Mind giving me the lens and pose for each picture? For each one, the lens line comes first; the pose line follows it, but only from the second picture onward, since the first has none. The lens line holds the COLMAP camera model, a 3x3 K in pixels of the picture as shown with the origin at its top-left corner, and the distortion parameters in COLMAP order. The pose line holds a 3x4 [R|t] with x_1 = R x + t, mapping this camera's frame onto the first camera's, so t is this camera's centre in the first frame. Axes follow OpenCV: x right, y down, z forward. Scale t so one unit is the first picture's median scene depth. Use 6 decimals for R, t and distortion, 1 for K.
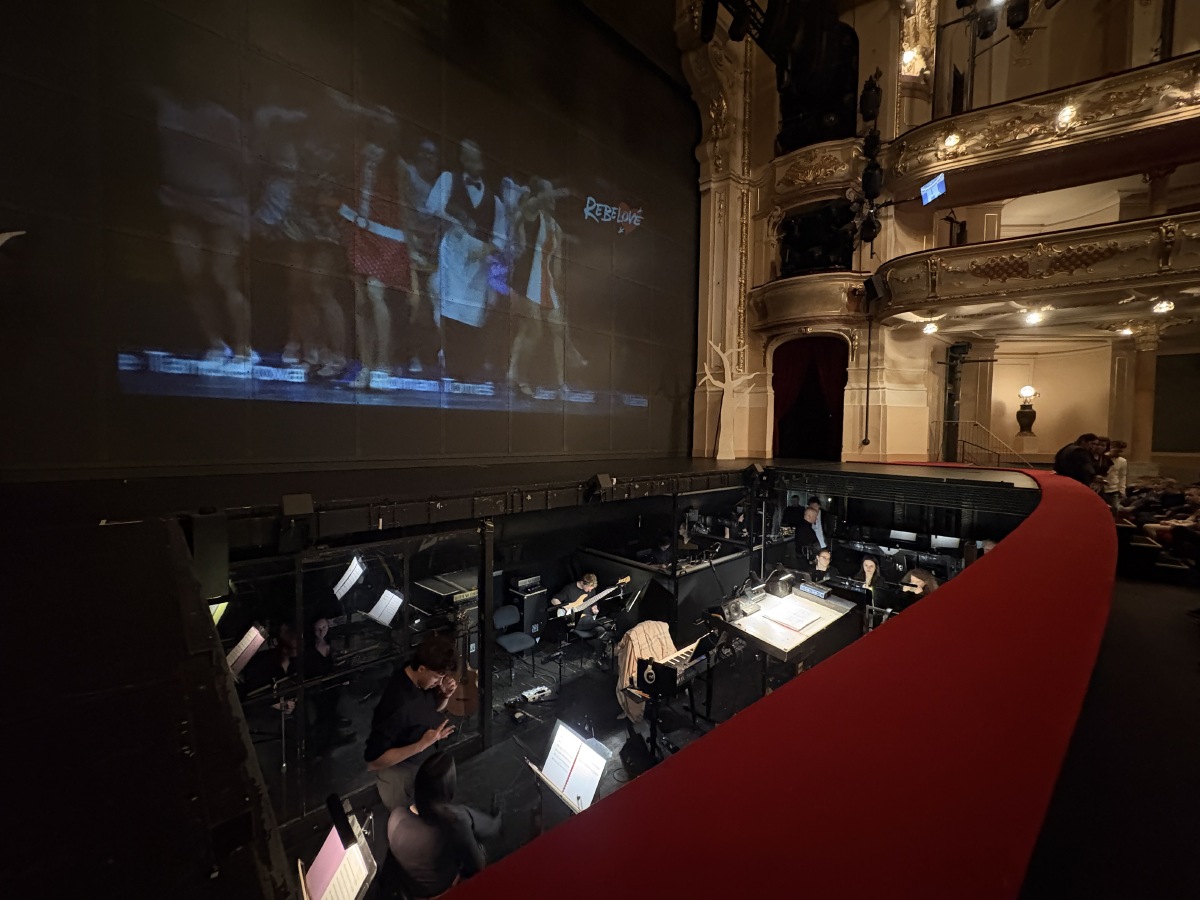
lens RADIAL K [[481.0, 0, 602.0], [0, 481.0, 451.3], [0, 0, 1]] dist [0.001311, 0.000170]
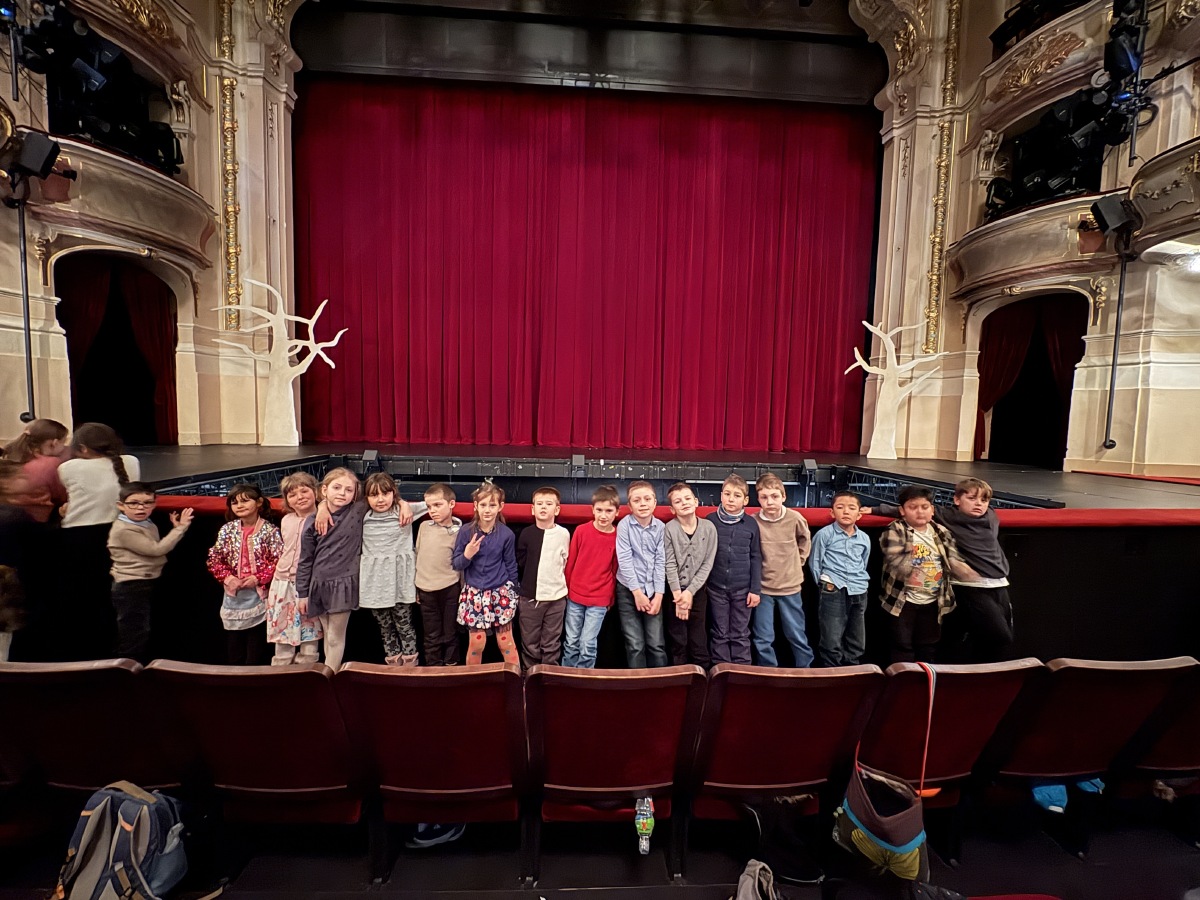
lens RADIAL K [[481.0, 0, 596.0], [0, 481.0, 450.2], [0, 0, 1]] dist [0.001311, 0.000170]
pose [[0.762194, 0.047902, -0.645574, 0.412161], [-0.039121, 0.998844, 0.027927, -0.001389], [0.646165, 0.003970, 0.763187, 0.020996]]
